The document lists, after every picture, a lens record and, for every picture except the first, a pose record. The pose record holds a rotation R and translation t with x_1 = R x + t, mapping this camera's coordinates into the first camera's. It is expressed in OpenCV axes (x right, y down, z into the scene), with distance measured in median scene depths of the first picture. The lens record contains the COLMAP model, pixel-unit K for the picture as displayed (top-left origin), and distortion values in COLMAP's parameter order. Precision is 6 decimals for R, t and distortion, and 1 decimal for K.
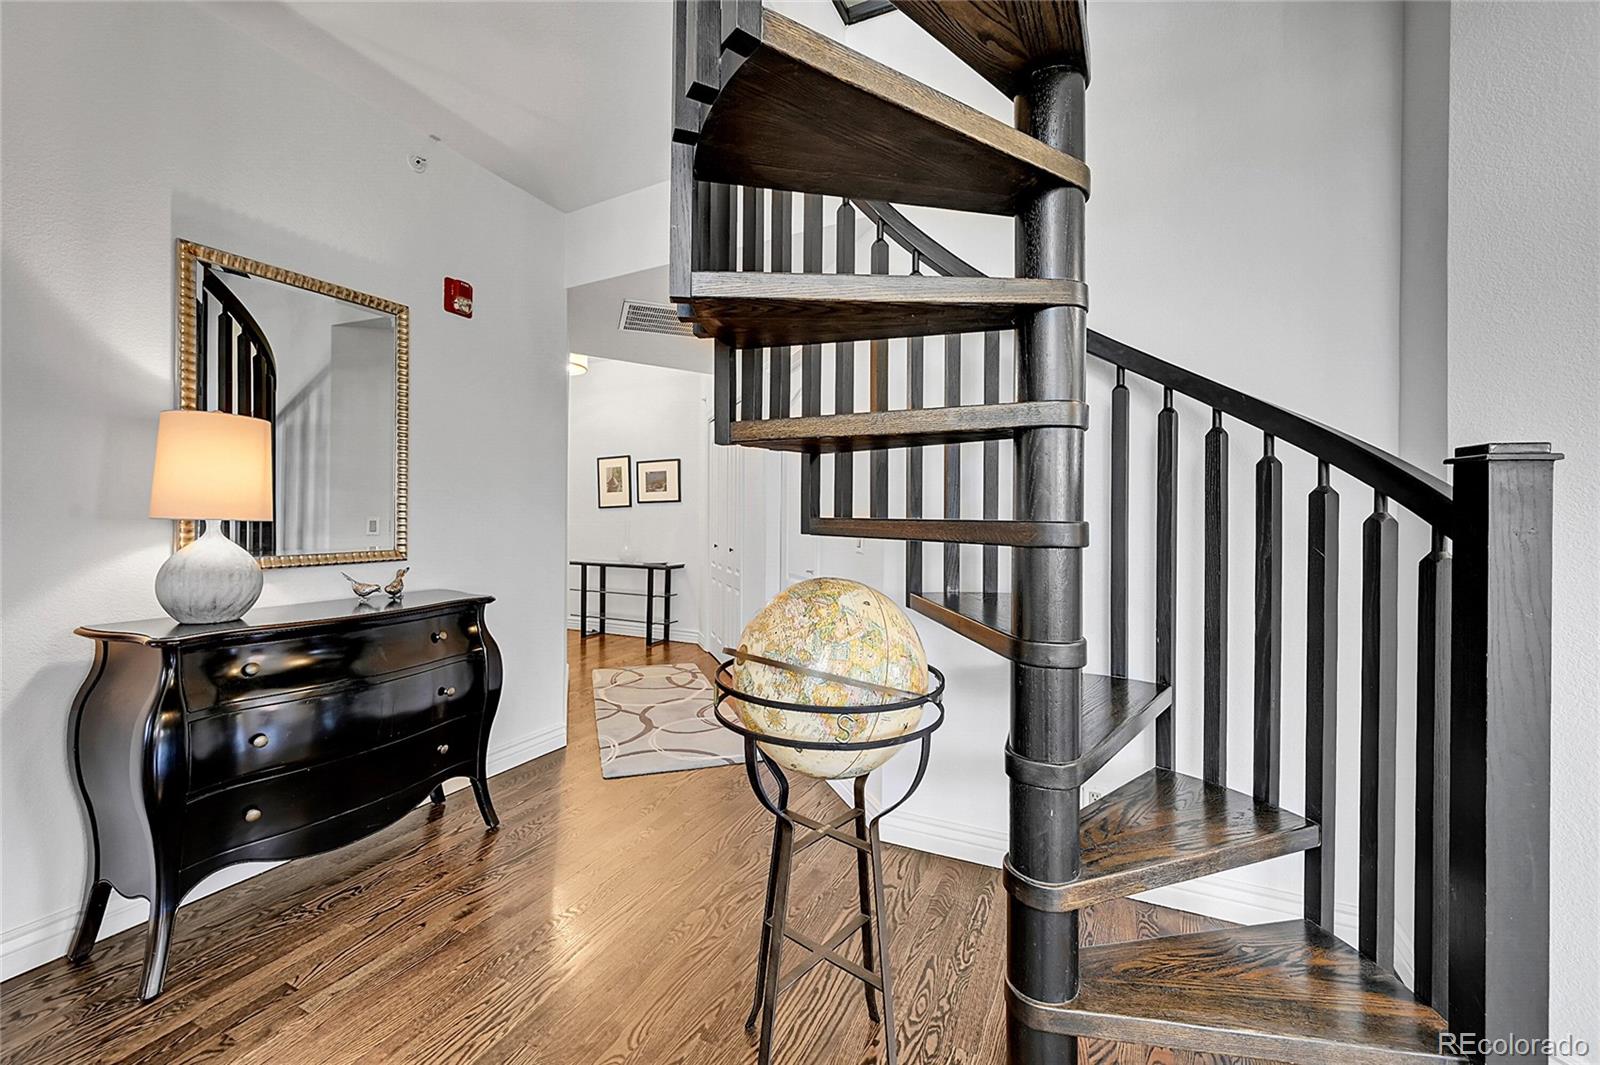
lens RADIAL K [[637.9, 0, 799.5], [0, 637.9, 517.4], [0, 0, 1]] dist [-0.000603, -0.000401]
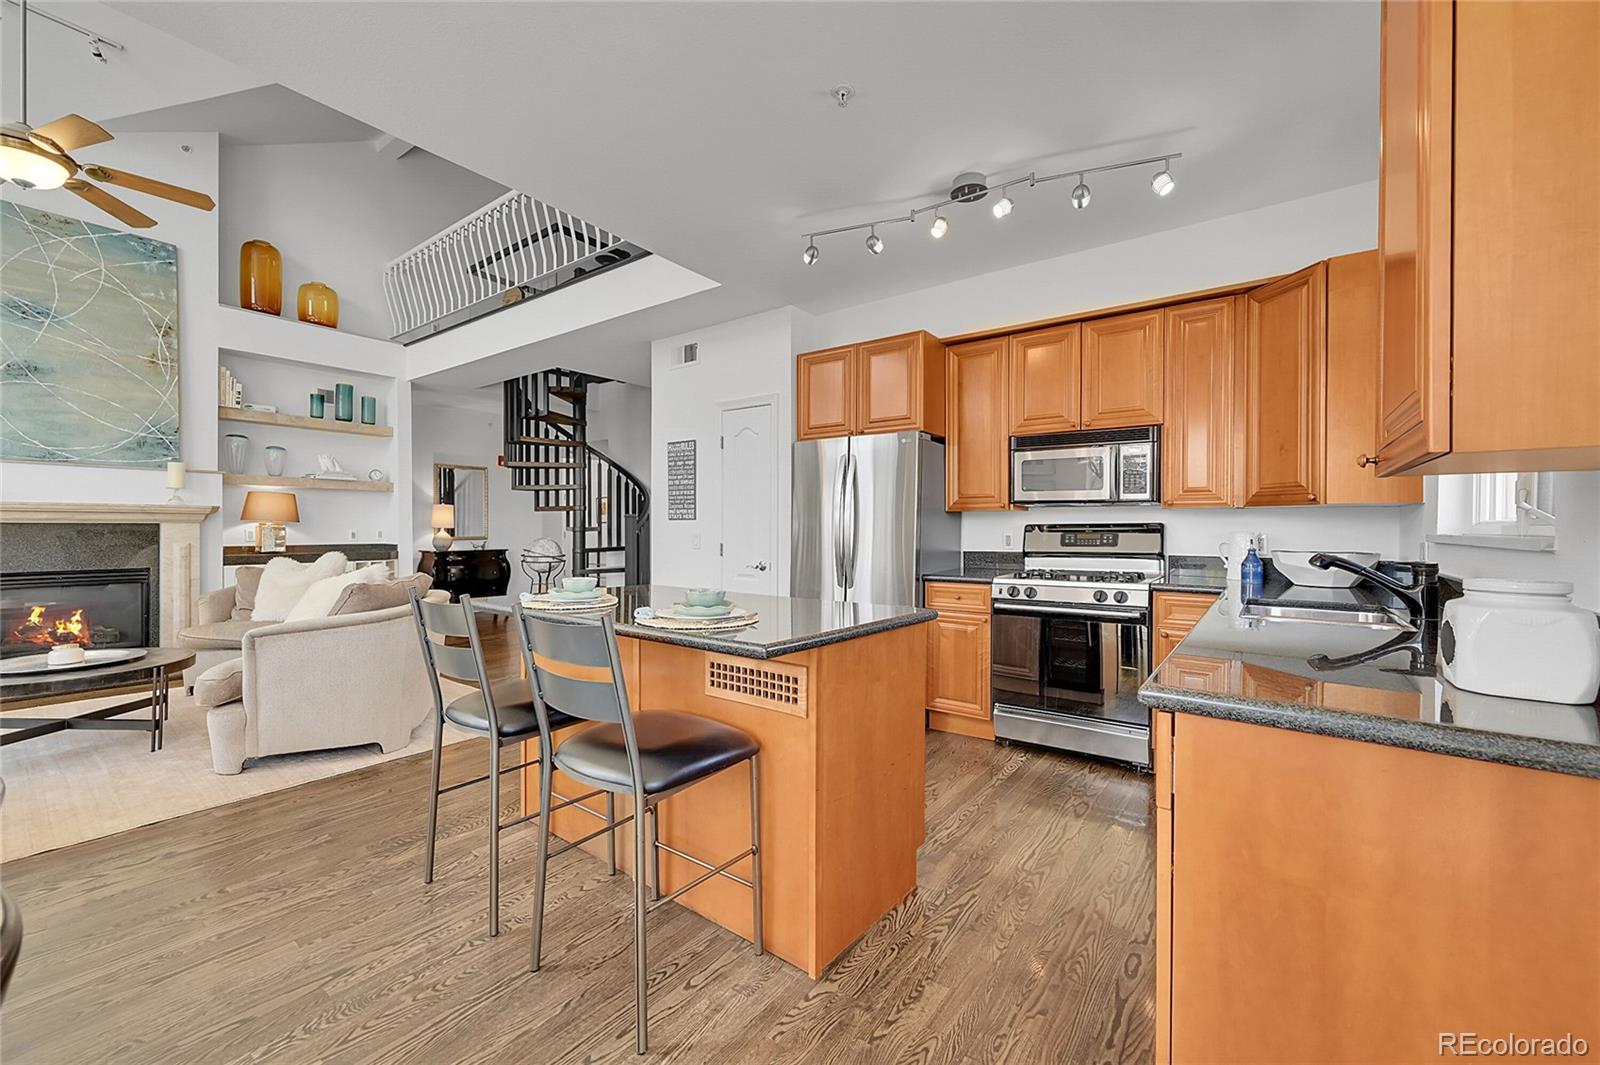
lens RADIAL K [[637.9, 0, 804.0], [0, 637.9, 536.5], [0, 0, 1]] dist [-0.000603, -0.000401]
pose [[0.982357, 0.002073, -0.187006, 2.439575], [0.000818, 0.999881, 0.015381, -0.000539], [0.187016, -0.015263, 0.982238, -2.959048]]
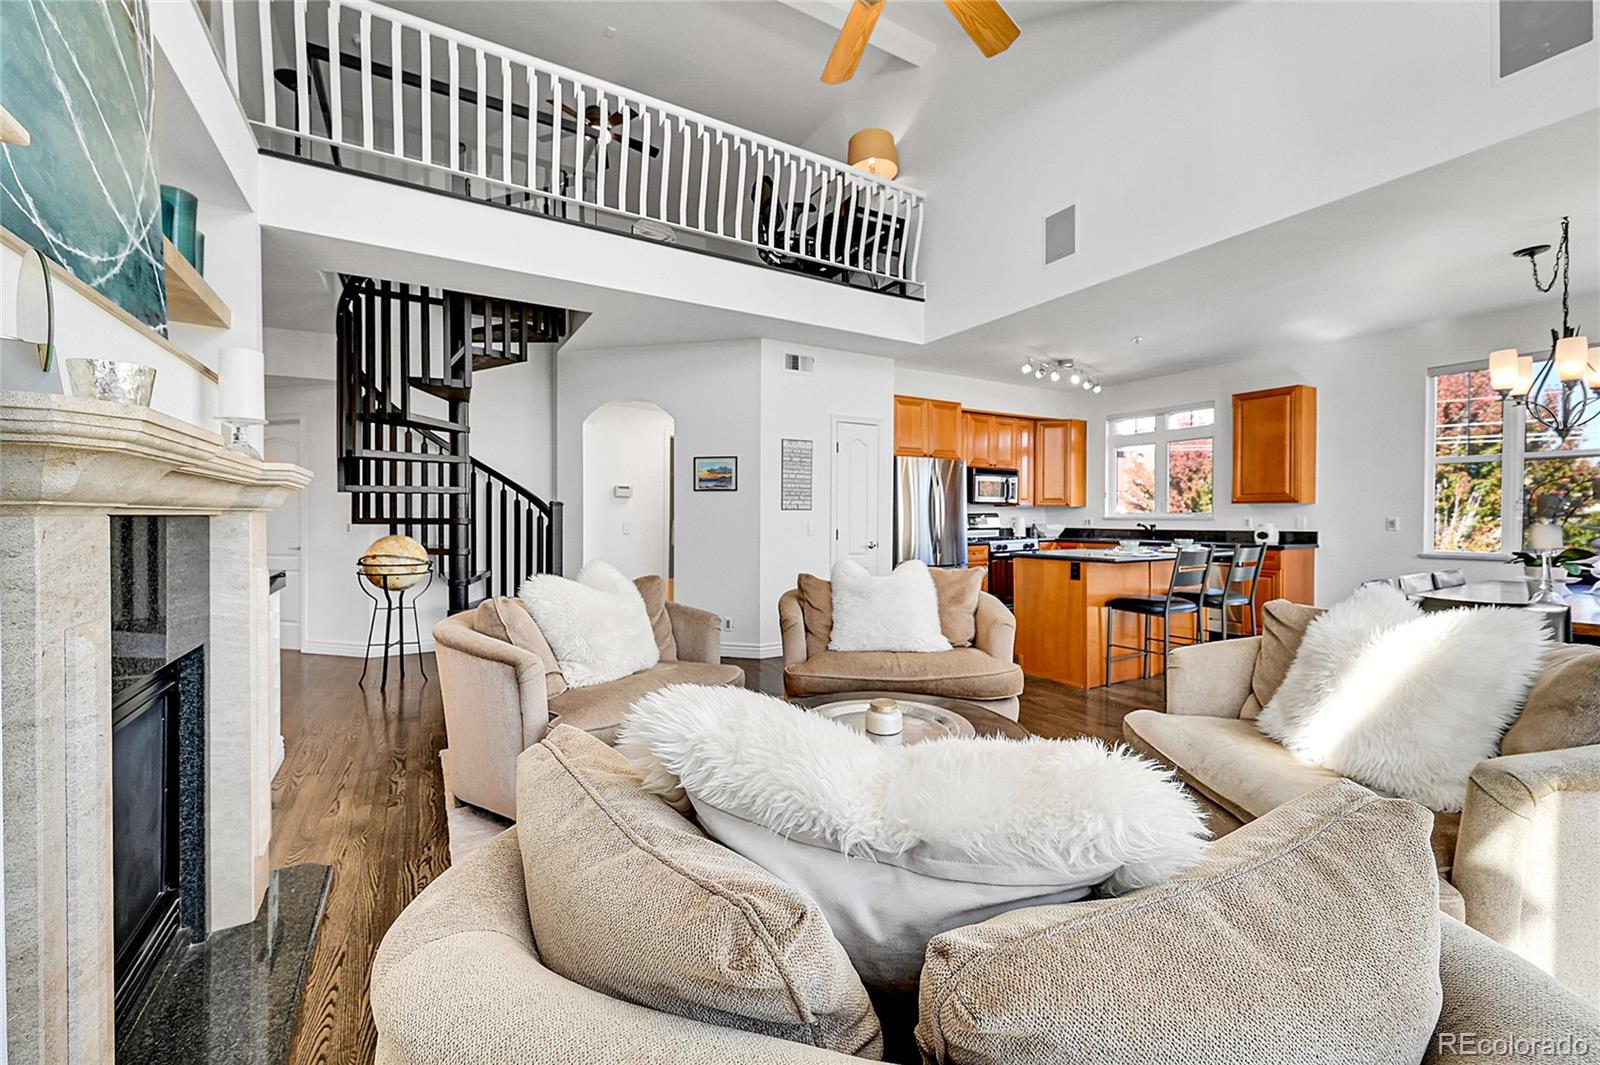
lens RADIAL K [[637.9, 0, 802.9], [0, 637.9, 521.9], [0, 0, 1]] dist [-0.000603, -0.000401]
pose [[0.558670, -0.012050, 0.829302, -1.200635], [0.002993, 0.999917, 0.012512, -0.009486], [-0.829384, -0.004508, 0.558660, -2.097753]]
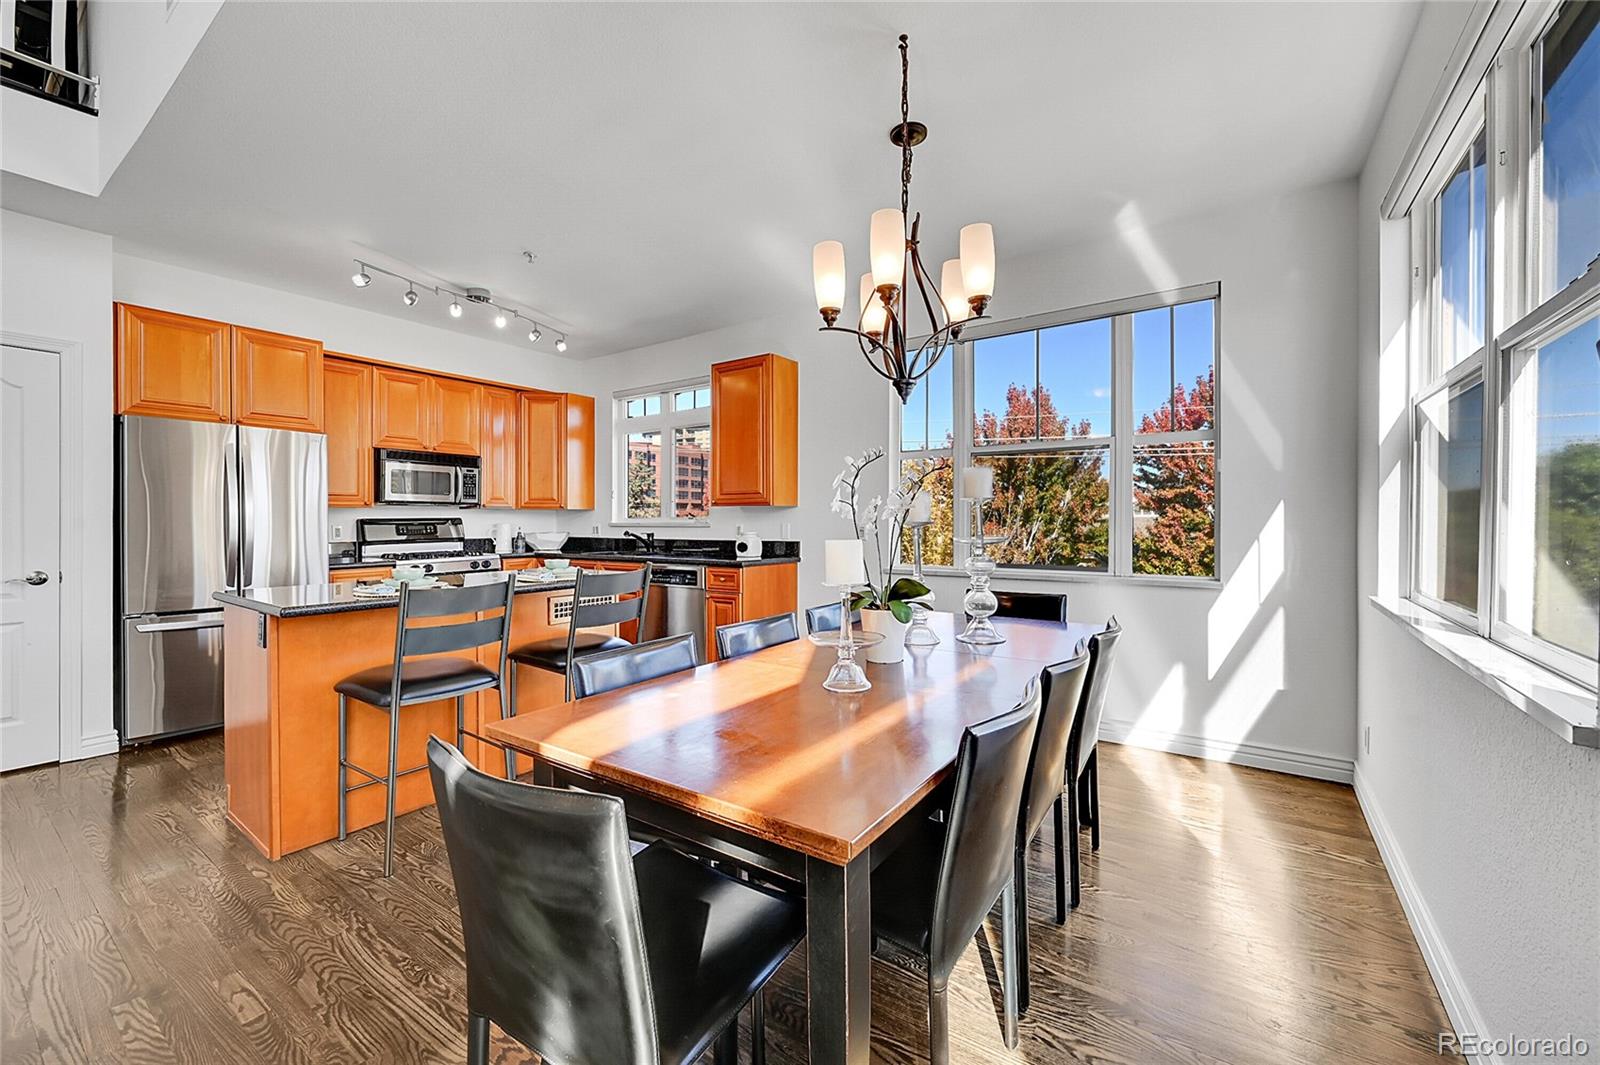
lens RADIAL K [[637.9, 0, 801.5], [0, 637.9, 525.9], [0, 0, 1]] dist [-0.000603, -0.000401]
pose [[0.157080, -0.012887, 0.987502, 0.383010], [0.001167, 0.999917, 0.012864, -0.009950], [-0.987585, -0.000868, 0.157082, -2.882666]]
